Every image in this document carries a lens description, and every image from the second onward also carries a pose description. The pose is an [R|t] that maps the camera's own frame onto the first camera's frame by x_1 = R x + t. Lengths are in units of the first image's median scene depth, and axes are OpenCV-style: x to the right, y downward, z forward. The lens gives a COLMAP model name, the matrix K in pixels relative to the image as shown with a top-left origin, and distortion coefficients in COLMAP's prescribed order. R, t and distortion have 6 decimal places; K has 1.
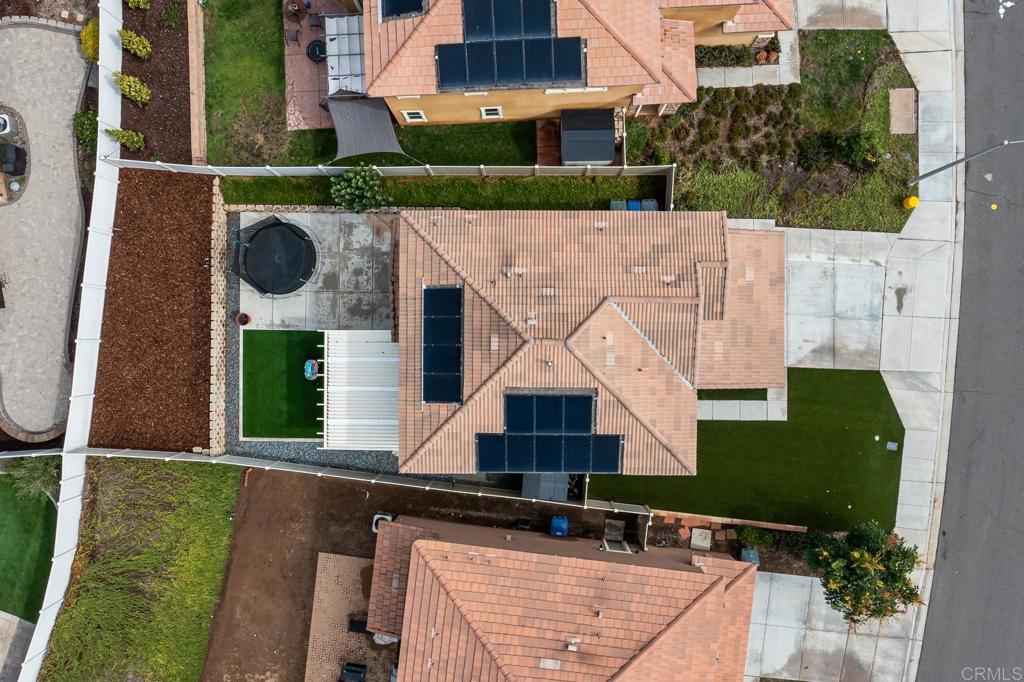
lens RADIAL K [[813.6, 0, 504.0], [0, 813.6, 336.4], [0, 0, 1]] dist [-0.016323, 0.001191]
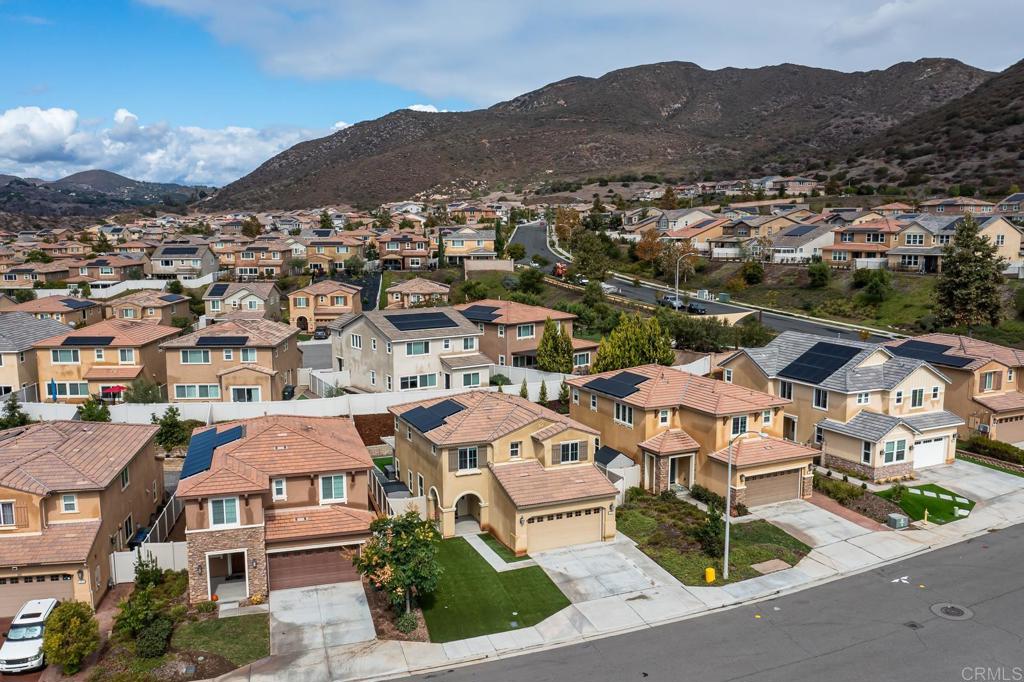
lens RADIAL K [[864.6, 0, 517.9], [0, 864.6, 357.1], [0, 0, 1]] dist [-0.020446, 0.007696]
pose [[0.403046, 0.159337, -0.901202, 1.444916], [-0.915157, 0.063288, -0.398098, 0.558492], [-0.006396, 0.985194, 0.171326, 0.470705]]
